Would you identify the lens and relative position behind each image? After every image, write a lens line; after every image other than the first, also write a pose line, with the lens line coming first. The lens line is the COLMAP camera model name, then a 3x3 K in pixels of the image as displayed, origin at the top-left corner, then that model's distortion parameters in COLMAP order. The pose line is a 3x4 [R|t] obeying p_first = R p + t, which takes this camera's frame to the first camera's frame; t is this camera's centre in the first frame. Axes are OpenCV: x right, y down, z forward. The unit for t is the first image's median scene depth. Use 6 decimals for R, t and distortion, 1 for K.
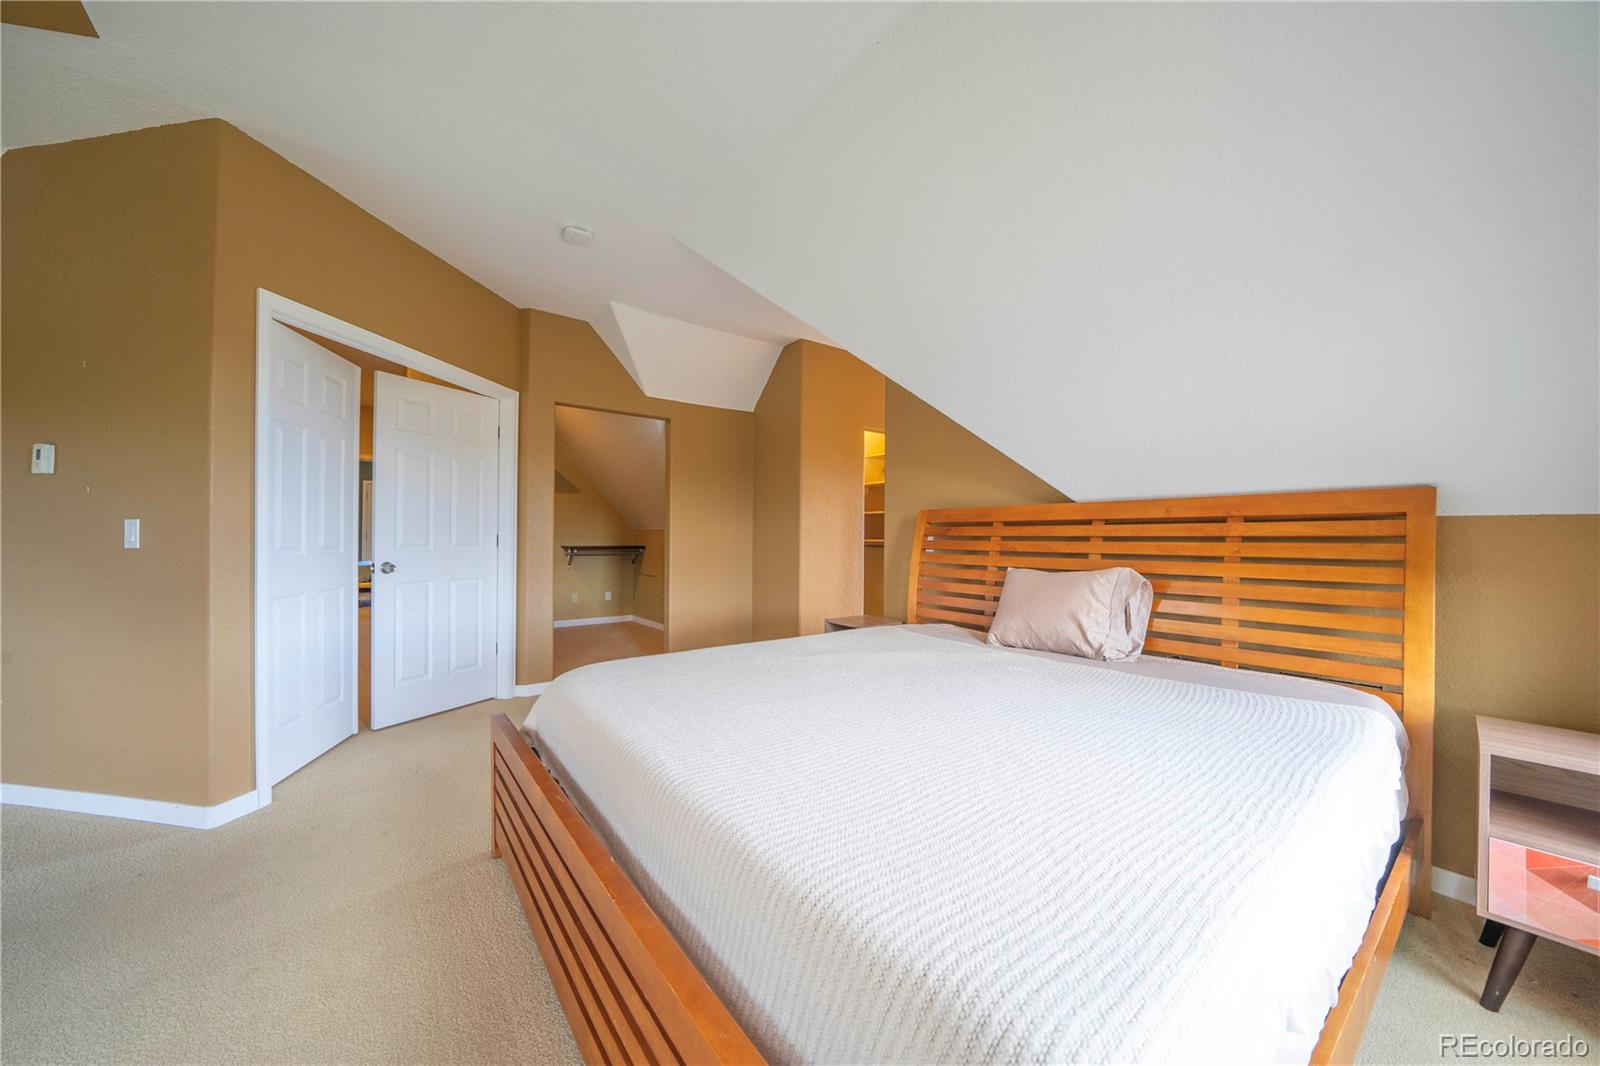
lens RADIAL K [[554.5, 0, 796.8], [0, 554.5, 538.0], [0, 0, 1]] dist [-0.022888, 0.000616]
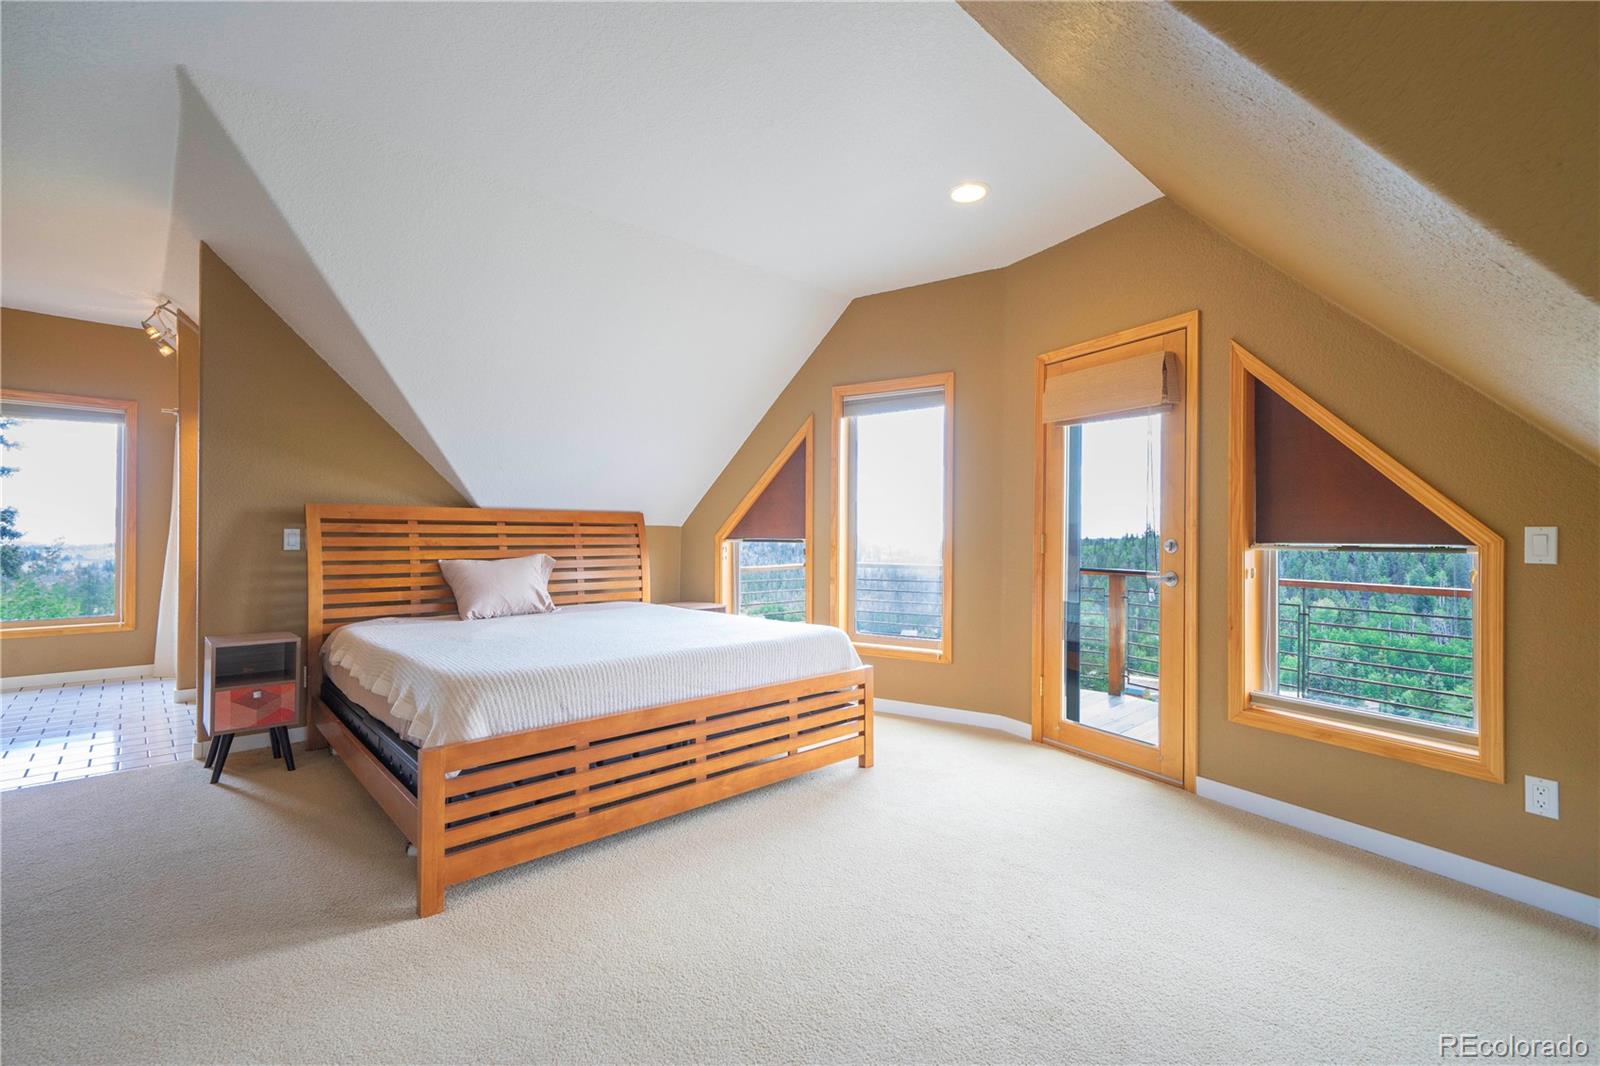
lens RADIAL K [[710.4, 0, 795.3], [0, 710.4, 529.2], [0, 0, 1]] dist [0.003780, 0.000069]
pose [[-0.104494, -0.004165, 0.994517, -1.455828], [-0.010108, 0.999944, 0.003126, -0.029764], [-0.994474, -0.009726, -0.104530, 0.474936]]
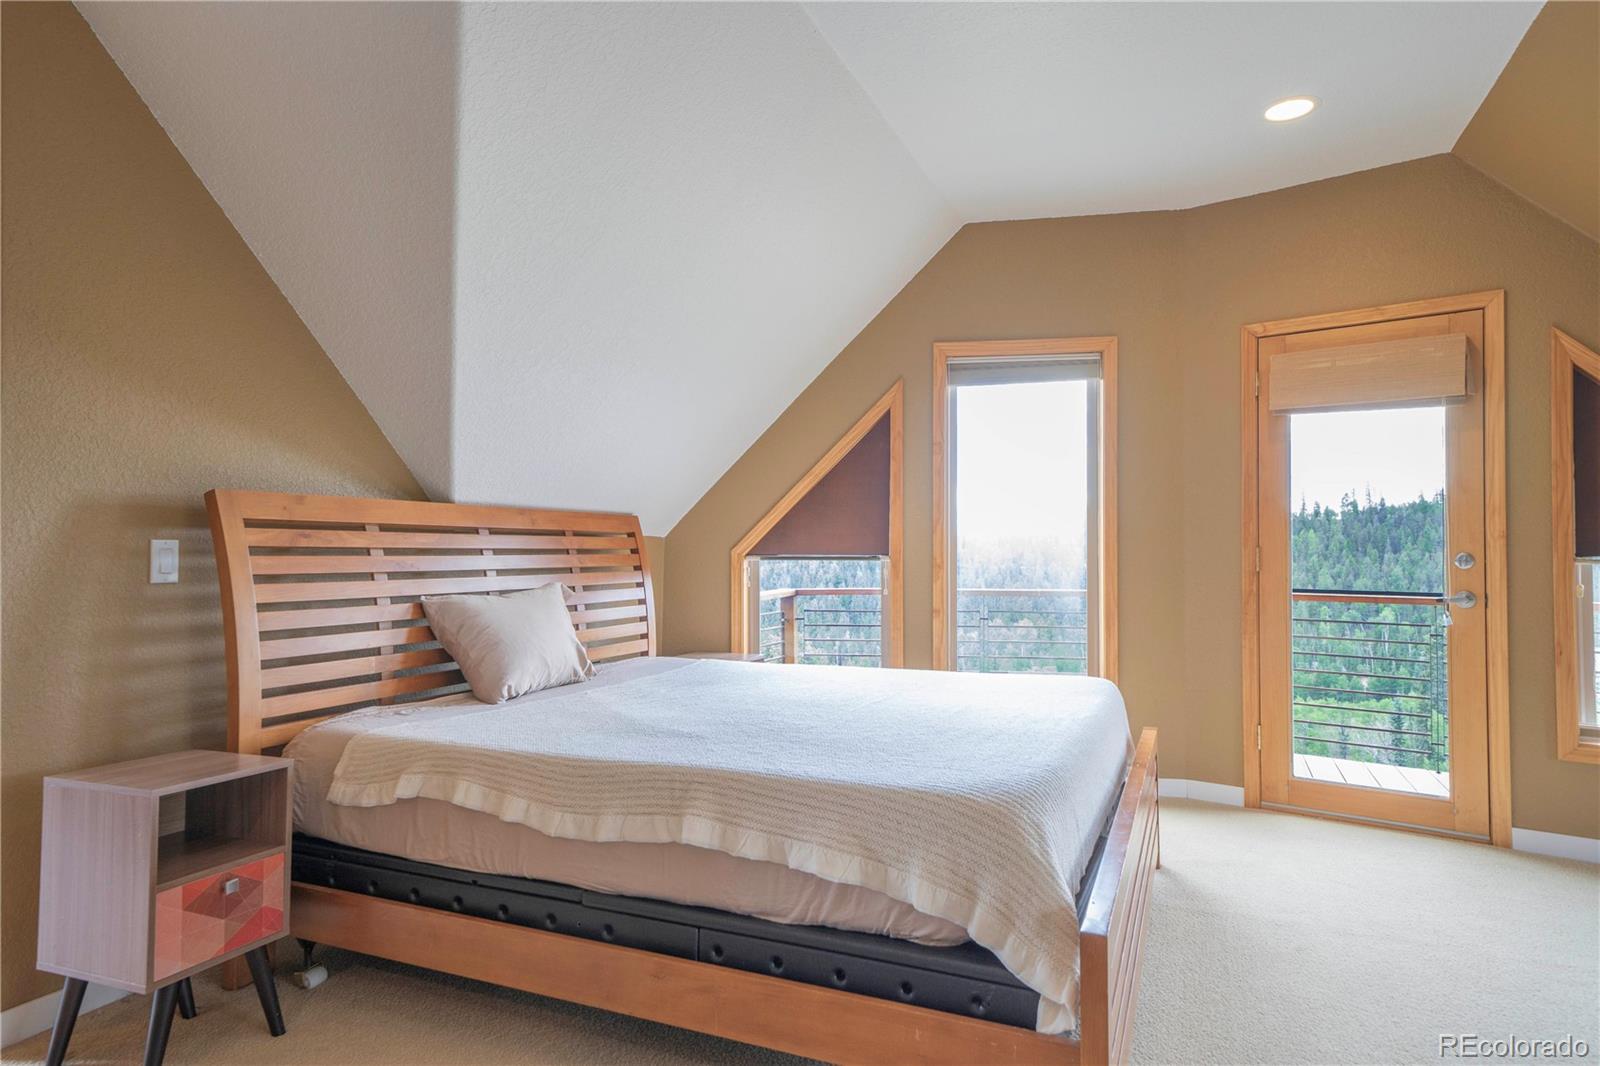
lens RADIAL K [[958.8, 0, 792.4], [0, 958.8, 530.3], [0, 0, 1]] dist [0.013920, 0.003829]
pose [[-0.492561, 0.006328, 0.870255, -0.989198], [-0.010800, 0.999852, -0.013383, -0.017248], [-0.870211, -0.015990, -0.492419, 1.407672]]
